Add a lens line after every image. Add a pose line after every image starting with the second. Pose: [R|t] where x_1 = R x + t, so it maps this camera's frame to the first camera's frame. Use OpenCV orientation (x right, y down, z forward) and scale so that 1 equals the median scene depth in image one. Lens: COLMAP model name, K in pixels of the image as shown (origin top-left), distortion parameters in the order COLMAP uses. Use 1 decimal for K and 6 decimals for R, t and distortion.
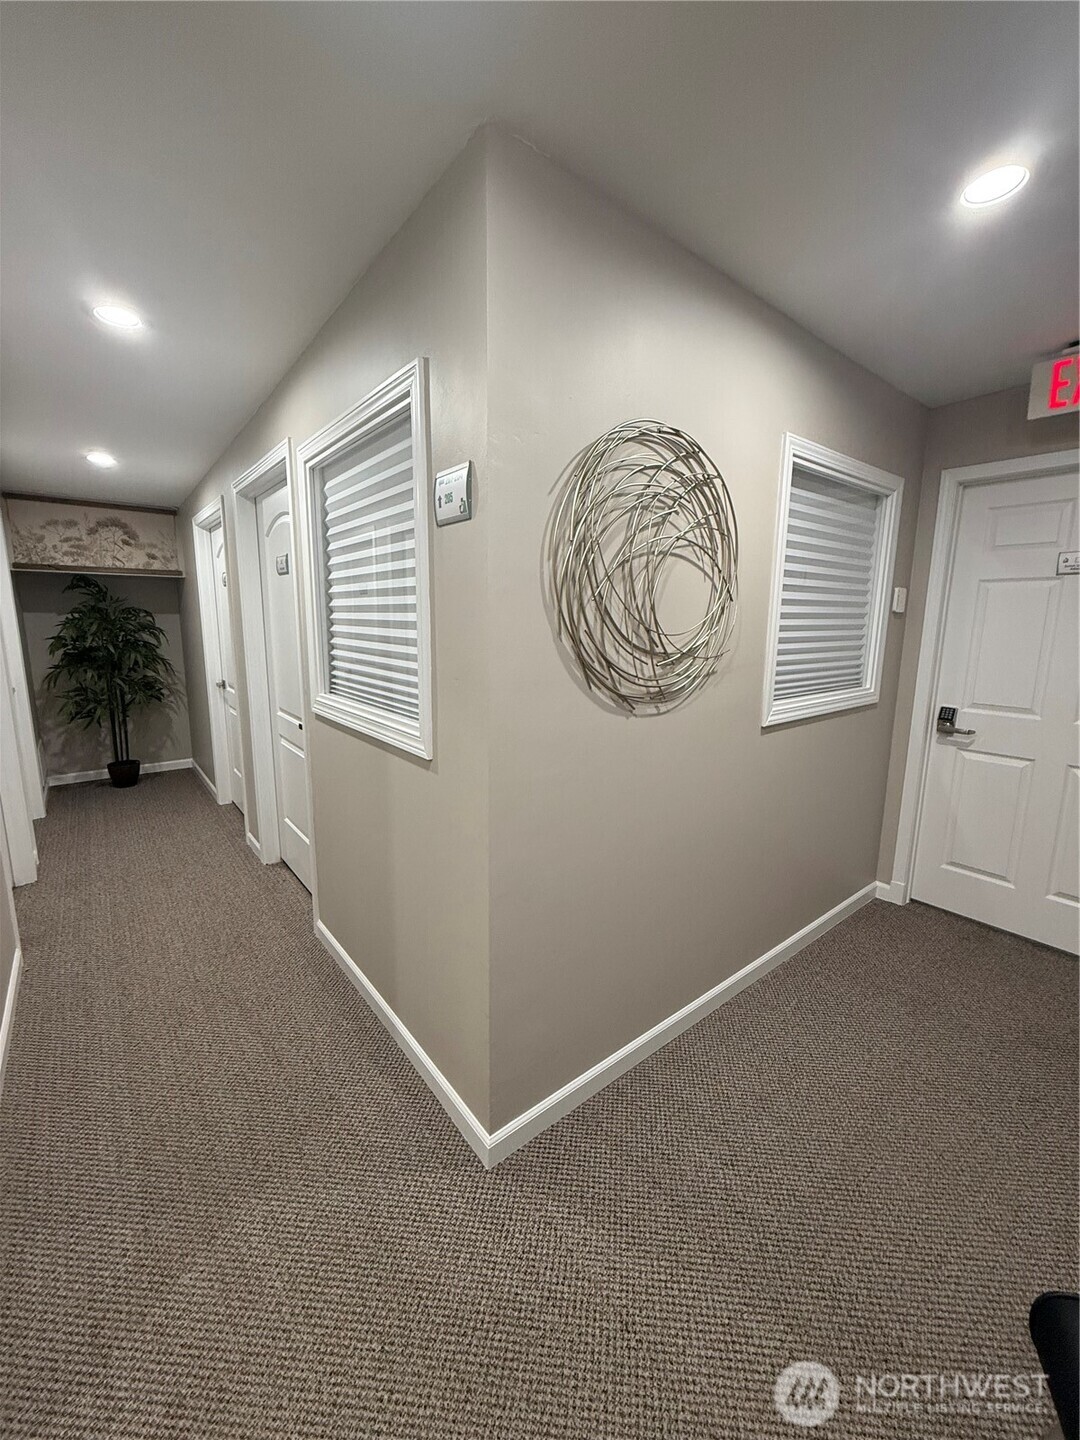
lens RADIAL K [[568.7, 0, 542.3], [0, 568.7, 714.4], [0, 0, 1]] dist [0.003341, -0.000163]
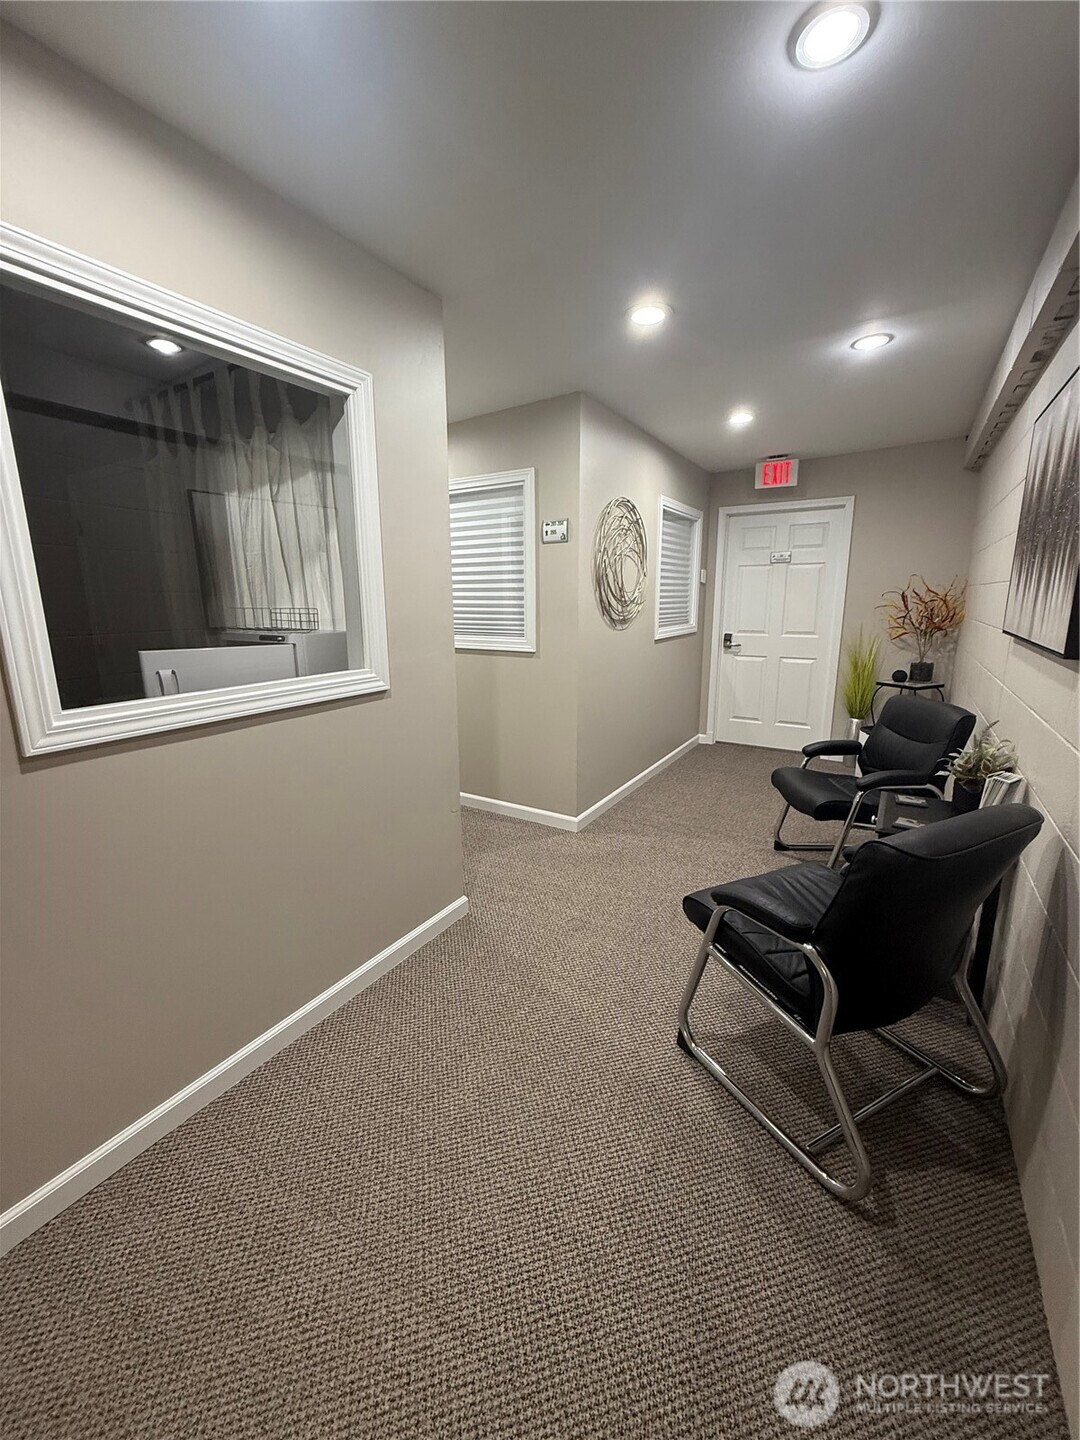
lens RADIAL K [[568.7, 0, 542.3], [0, 568.7, 714.4], [0, 0, 1]] dist [0.003341, -0.000163]
pose [[0.941978, -0.083907, 0.325018, -0.669748], [0.071905, 0.996218, 0.048788, 0.158969], [-0.327882, -0.022586, 0.944449, -0.778411]]
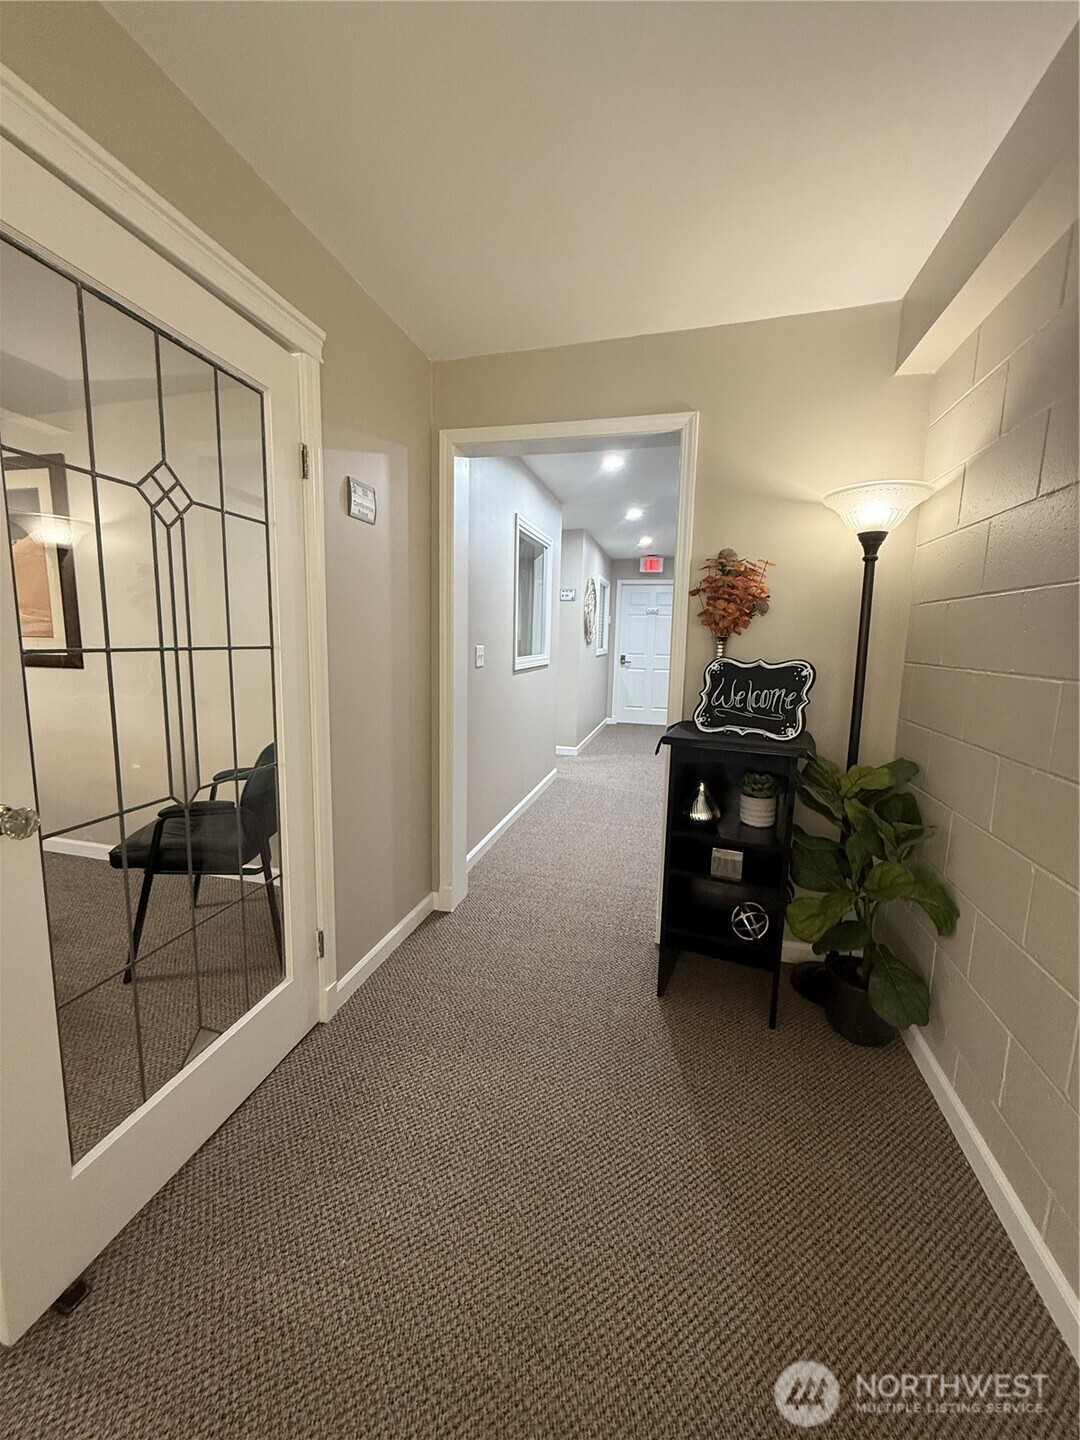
lens RADIAL K [[568.7, 0, 542.3], [0, 568.7, 714.4], [0, 0, 1]] dist [0.003341, -0.000163]
pose [[0.797558, -0.076169, 0.598414, -2.016215], [0.088598, 0.996030, 0.008697, 0.325626], [-0.596700, 0.046082, 0.801140, -1.597041]]
